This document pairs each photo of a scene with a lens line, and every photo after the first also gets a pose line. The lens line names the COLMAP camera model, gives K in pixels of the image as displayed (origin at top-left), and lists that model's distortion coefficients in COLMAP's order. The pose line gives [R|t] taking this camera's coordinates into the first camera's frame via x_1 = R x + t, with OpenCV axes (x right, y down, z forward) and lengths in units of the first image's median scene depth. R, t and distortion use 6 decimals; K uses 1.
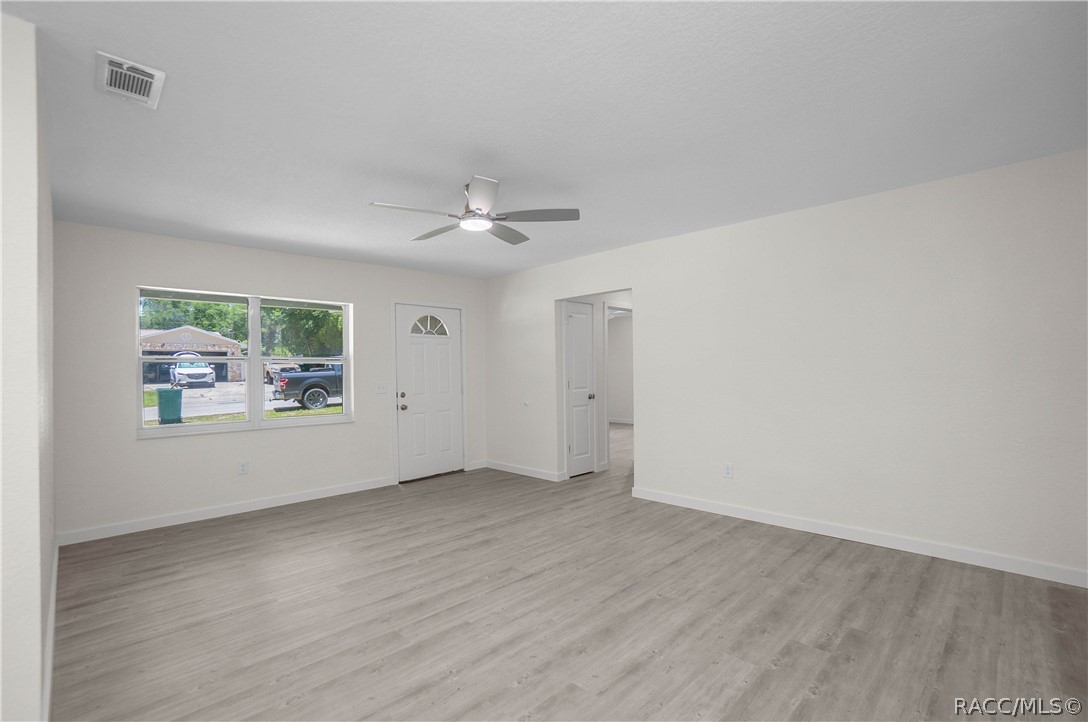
lens RADIAL K [[484.3, 0, 541.8], [0, 484.3, 366.5], [0, 0, 1]] dist [-0.059535, 0.023255]
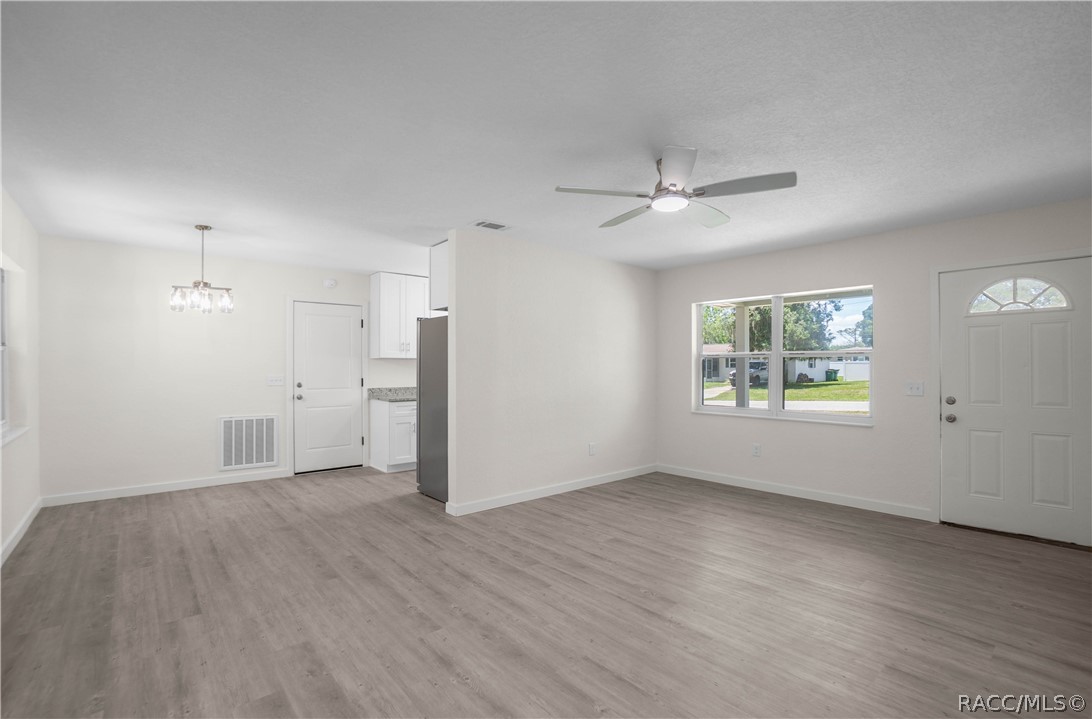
lens RADIAL K [[489.8, 0, 564.6], [0, 489.8, 362.5], [0, 0, 1]] dist [-0.023440, 0.000595]
pose [[-0.032738, 0.004509, -0.999454, 0.722610], [0.009690, 0.999944, 0.004194, -0.008184], [0.999417, -0.009548, -0.032779, 0.759829]]
